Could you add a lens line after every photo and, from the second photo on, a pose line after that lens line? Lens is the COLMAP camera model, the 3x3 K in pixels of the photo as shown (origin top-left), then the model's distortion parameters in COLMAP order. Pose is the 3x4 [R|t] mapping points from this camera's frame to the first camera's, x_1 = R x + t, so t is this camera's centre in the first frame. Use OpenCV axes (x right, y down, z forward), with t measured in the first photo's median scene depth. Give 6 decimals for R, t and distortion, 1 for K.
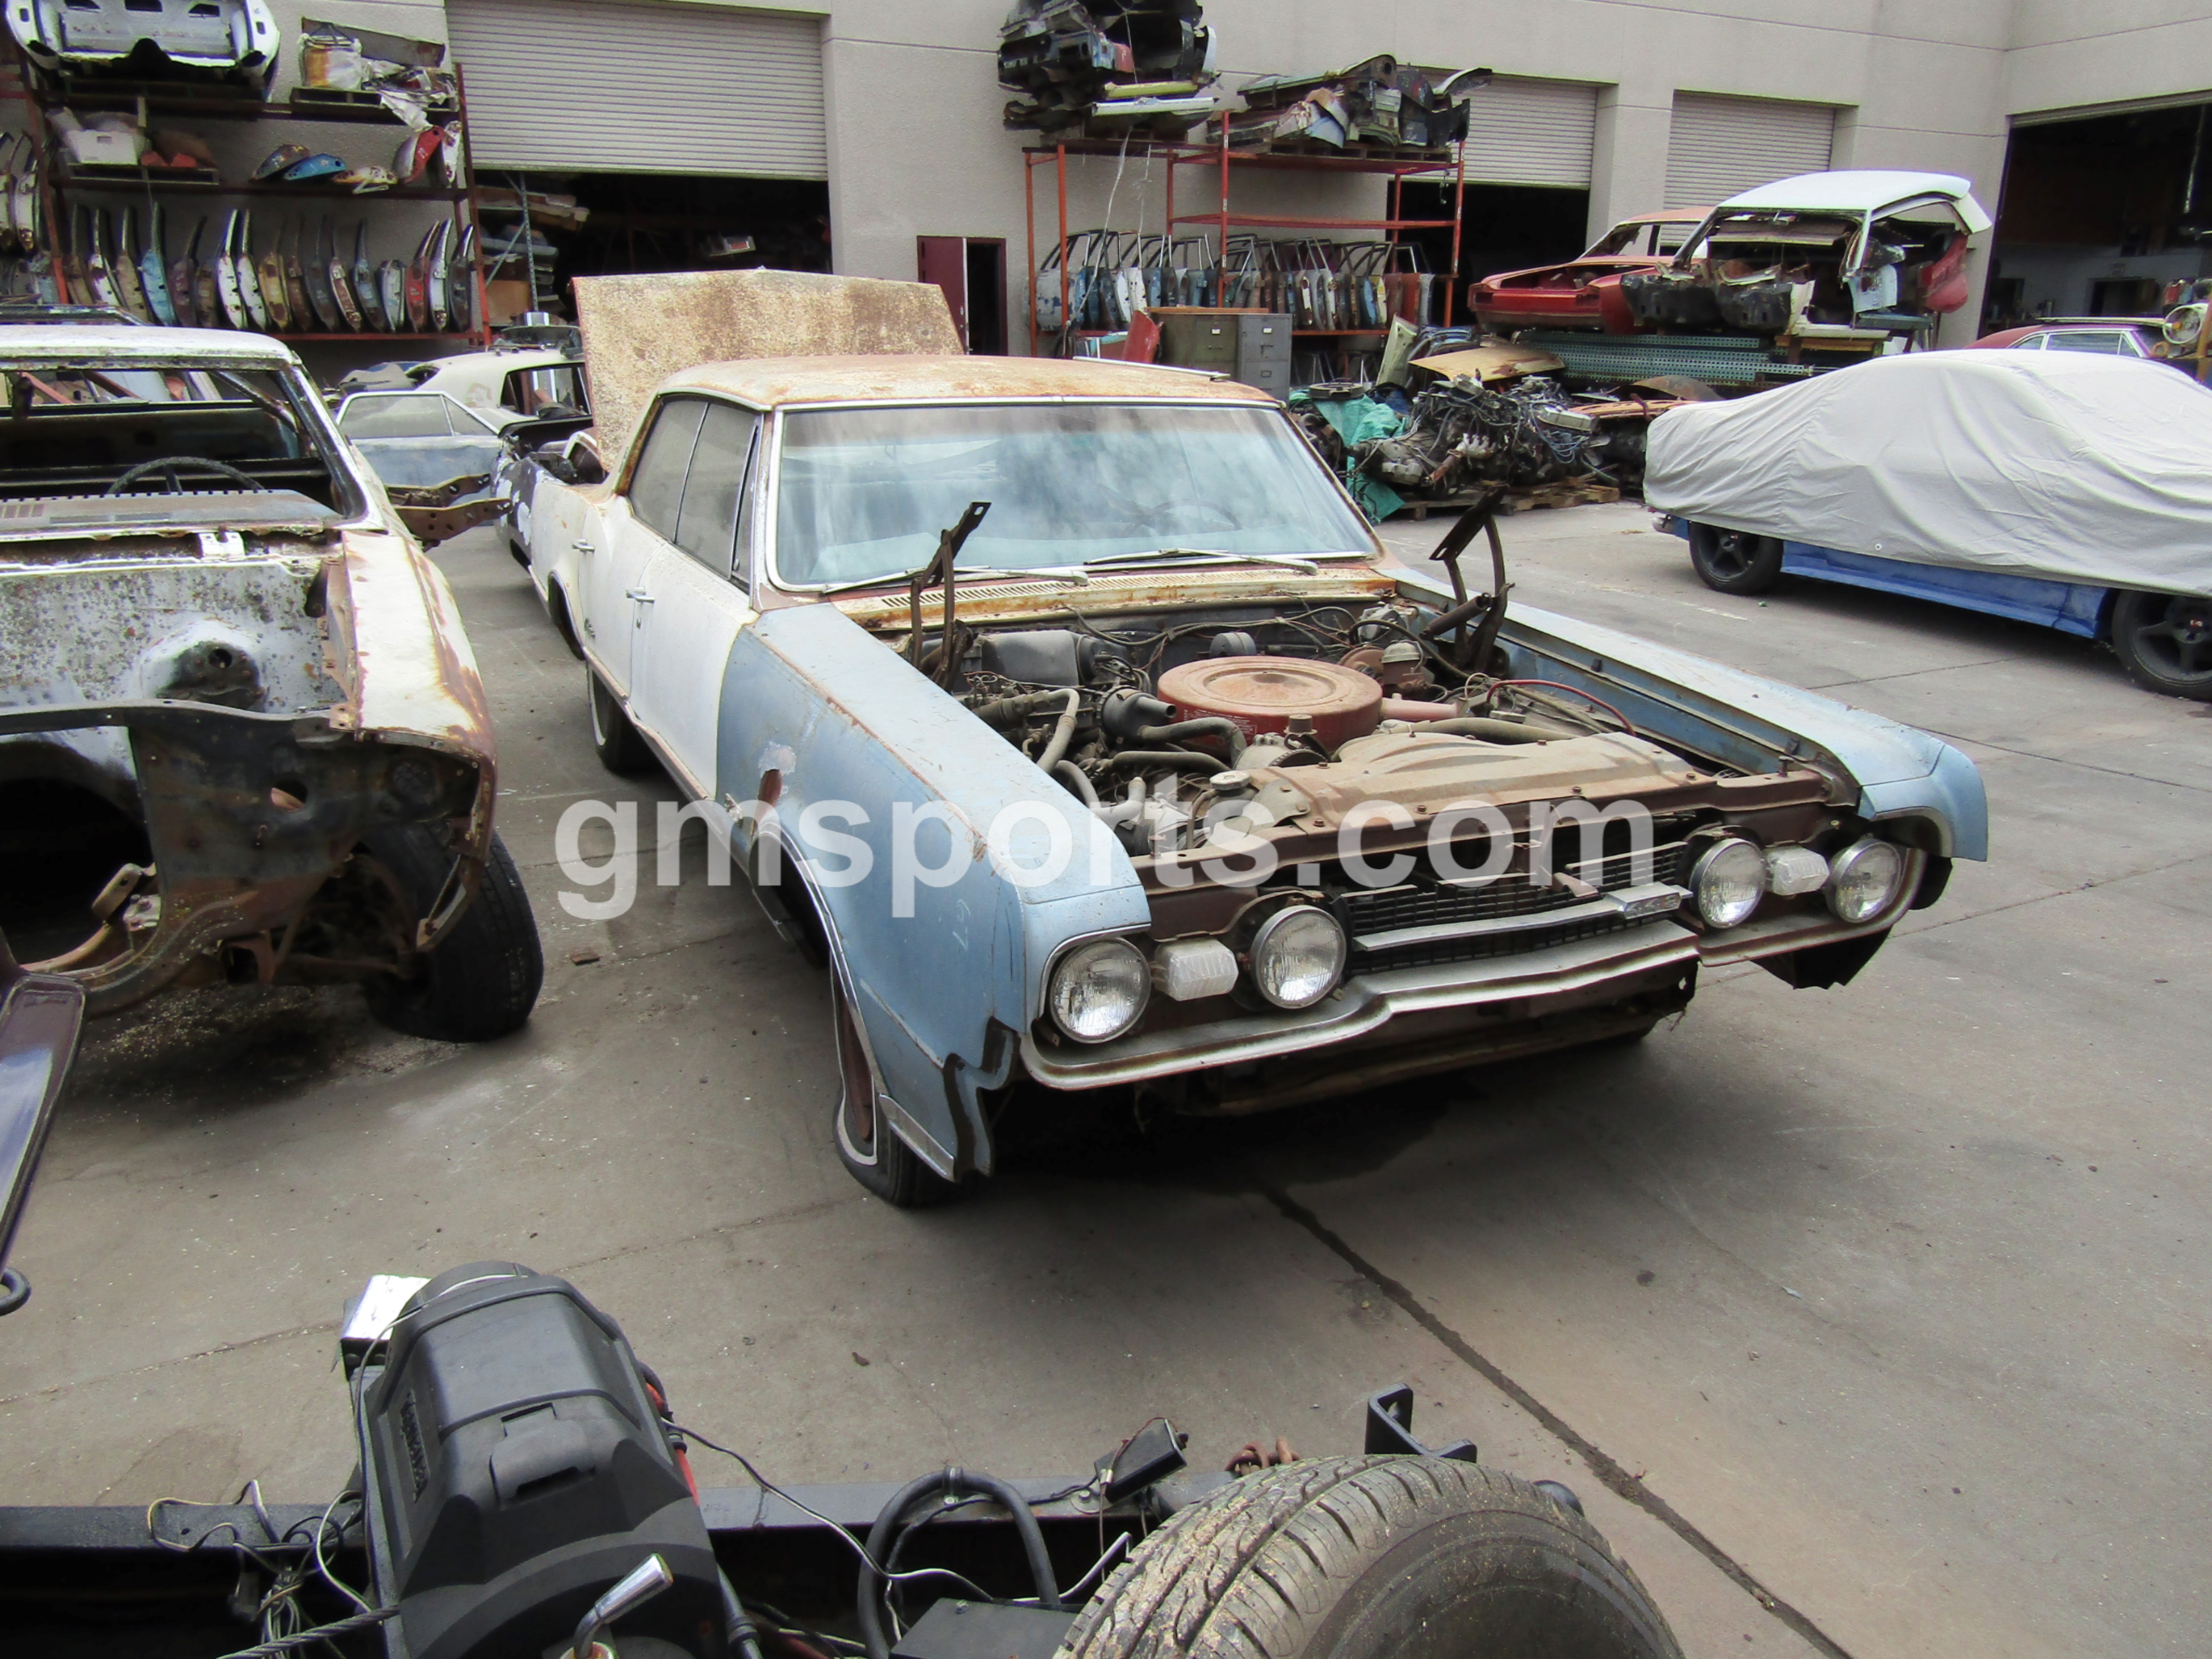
lens RADIAL K [[1556.7, 0, 1106.0], [0, 1556.7, 829.5], [0, 0, 1]] dist [-0.009174, -0.000229]
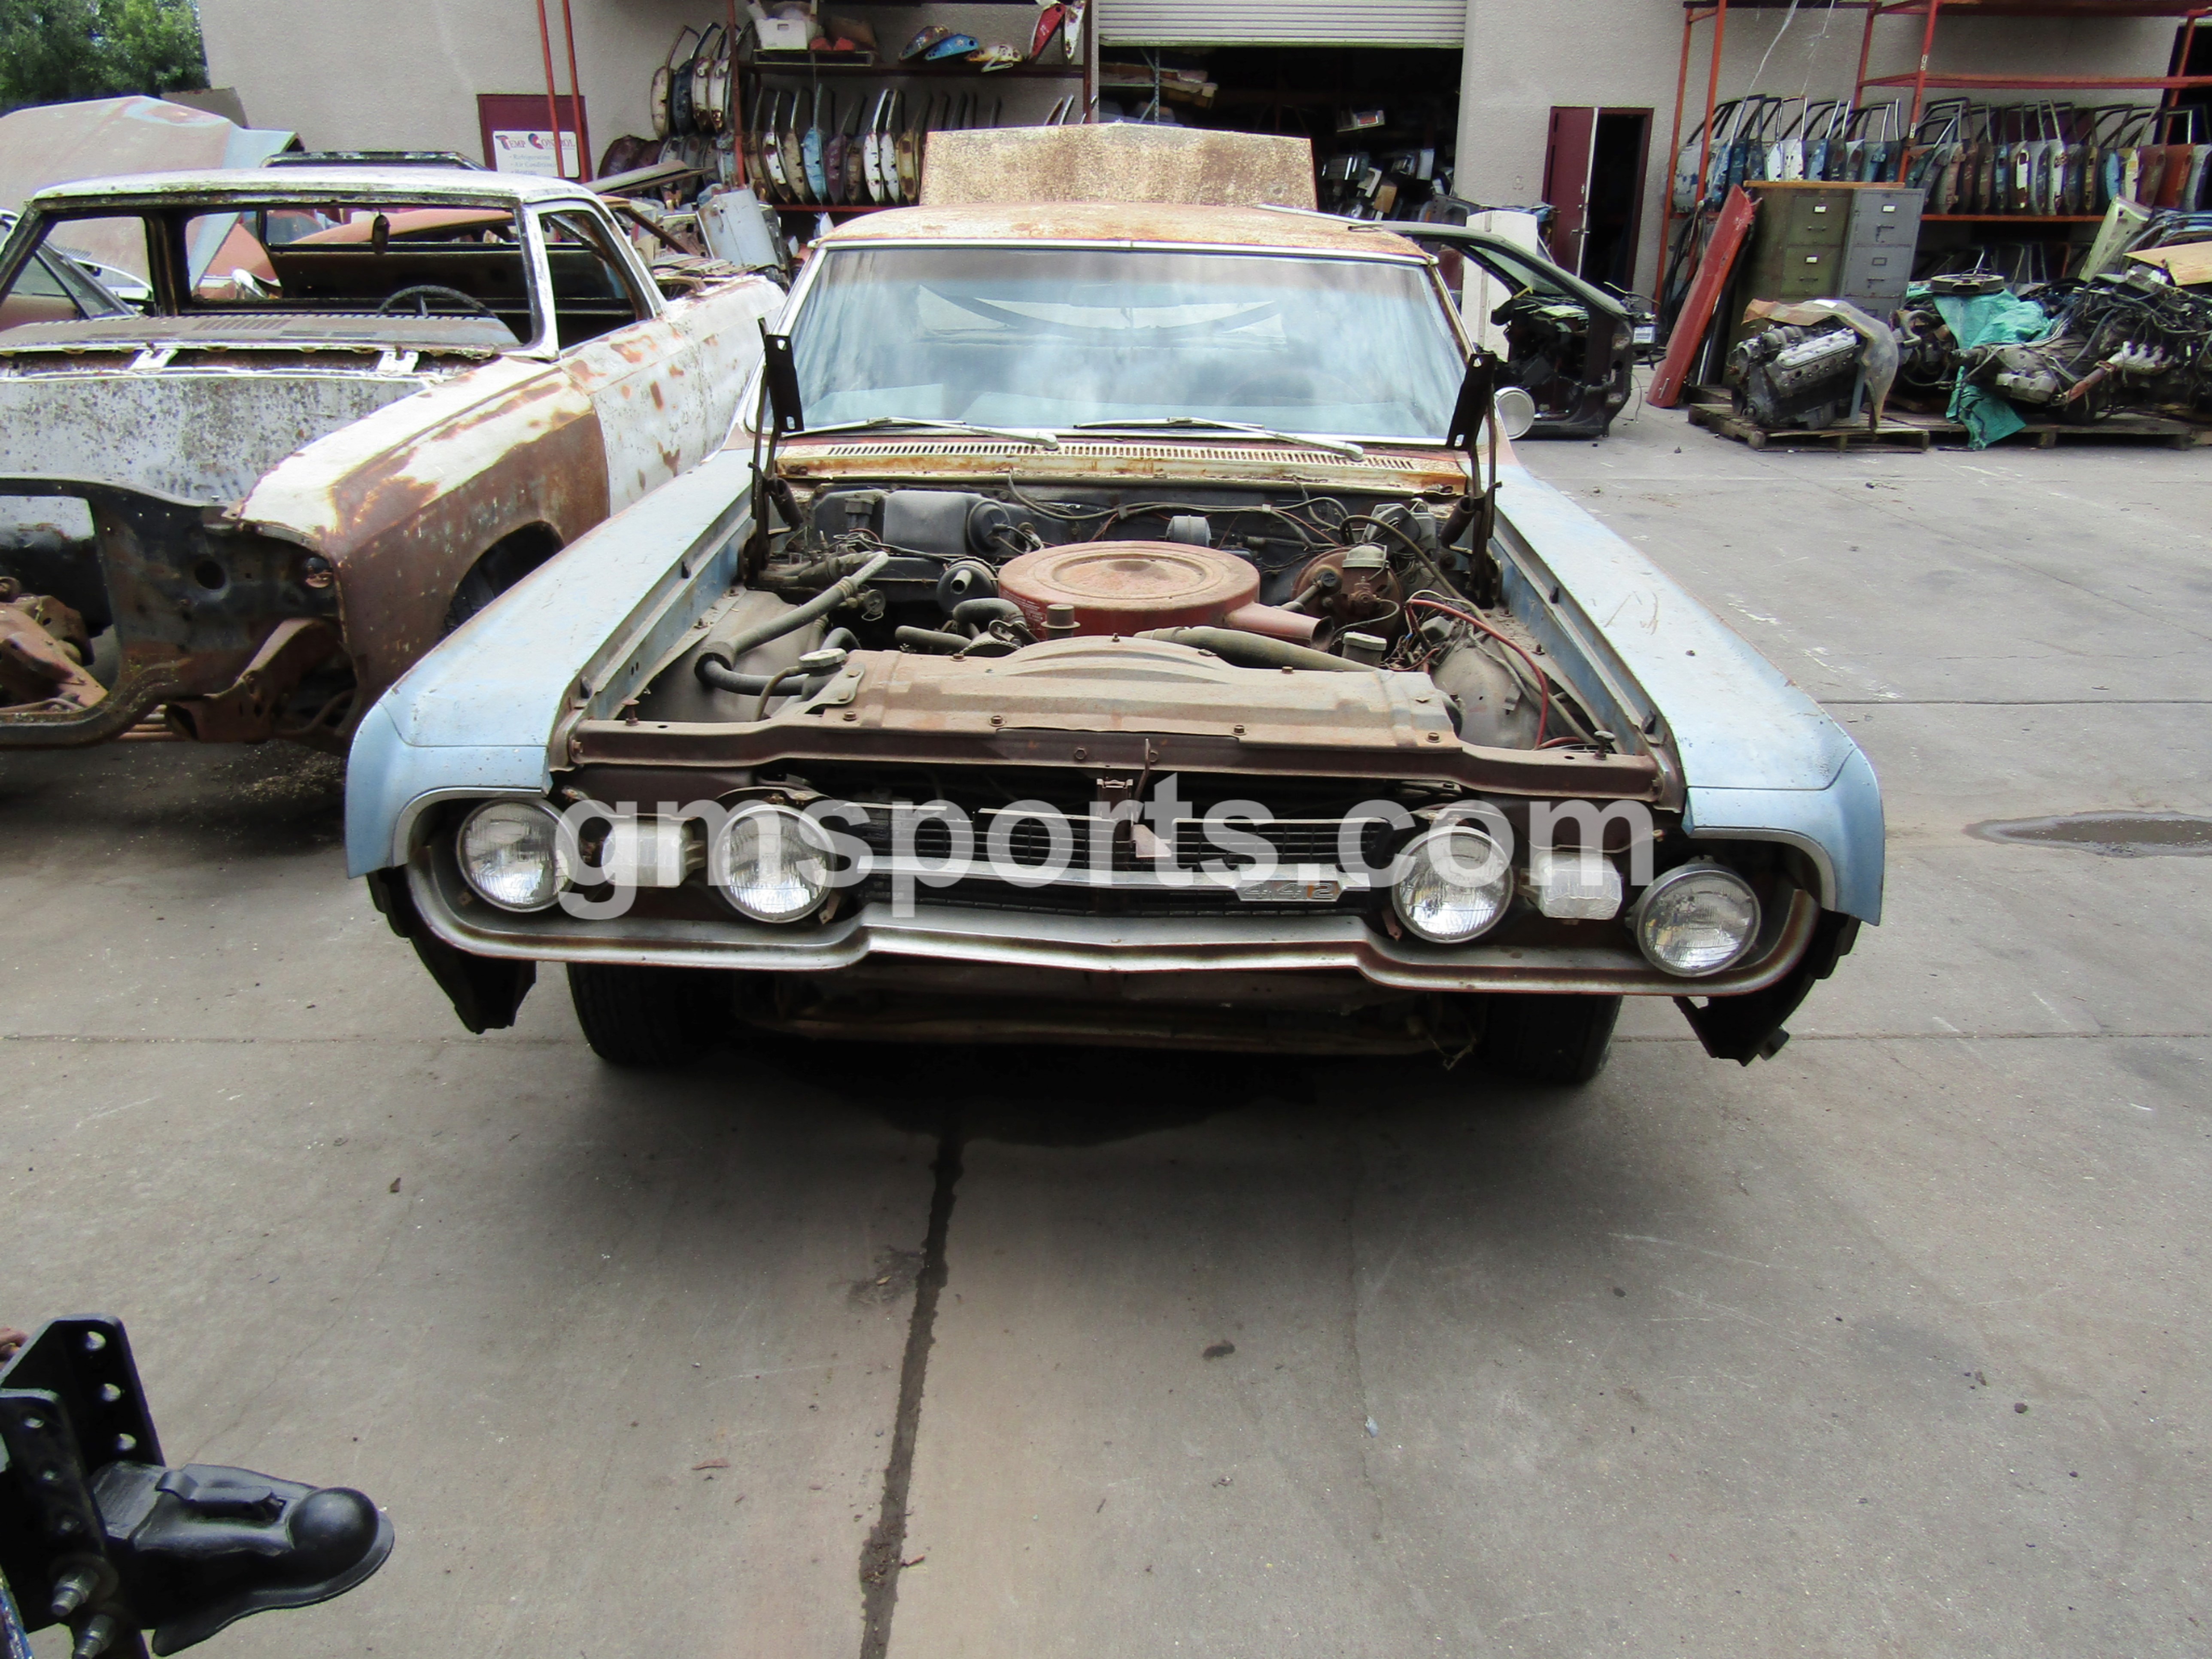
lens RADIAL K [[1555.6, 0, 1106.0], [0, 1555.6, 829.5], [0, 0, 1]] dist [-0.003896, -0.001295]
pose [[0.900833, 0.166129, -0.401126, 0.225487], [-0.140865, 0.985754, 0.091906, -0.015165], [0.410679, -0.026287, 0.911401, 0.103231]]
